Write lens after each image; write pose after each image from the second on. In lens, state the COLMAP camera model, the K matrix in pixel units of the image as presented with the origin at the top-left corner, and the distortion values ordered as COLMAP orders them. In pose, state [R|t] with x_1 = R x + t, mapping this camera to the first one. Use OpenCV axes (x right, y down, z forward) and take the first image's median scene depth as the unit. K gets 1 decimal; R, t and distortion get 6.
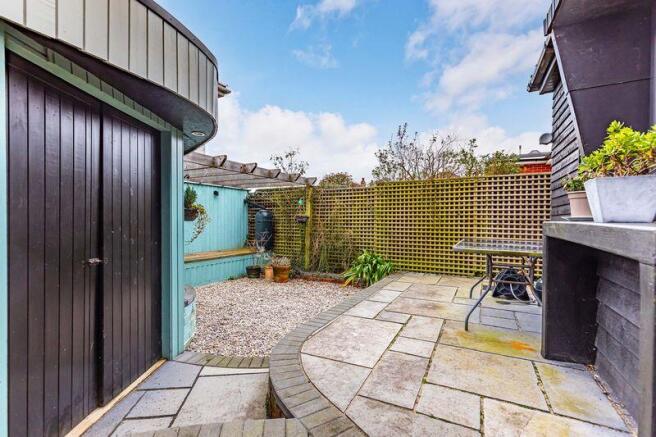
lens RADIAL K [[300.6, 0, 326.4], [0, 300.6, 218.1], [0, 0, 1]] dist [0.000387, -0.000203]
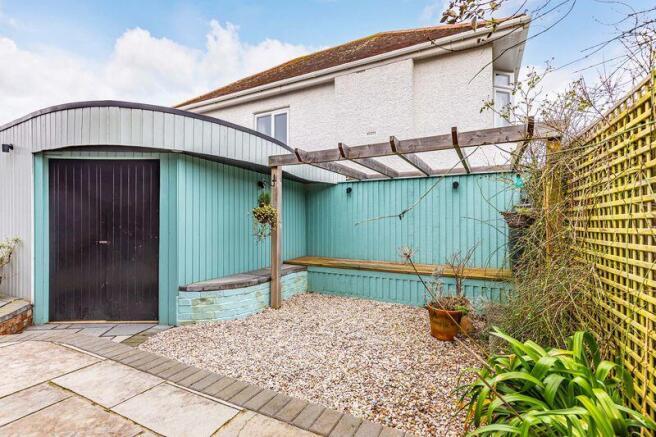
lens RADIAL K [[300.6, 0, 326.4], [0, 300.6, 219.6], [0, 0, 1]] dist [0.000387, -0.000203]
pose [[0.031425, -0.006540, -0.999485, 0.830893], [0.001727, 0.999977, -0.006489, 0.007455], [0.999505, -0.001522, 0.031436, 1.627217]]
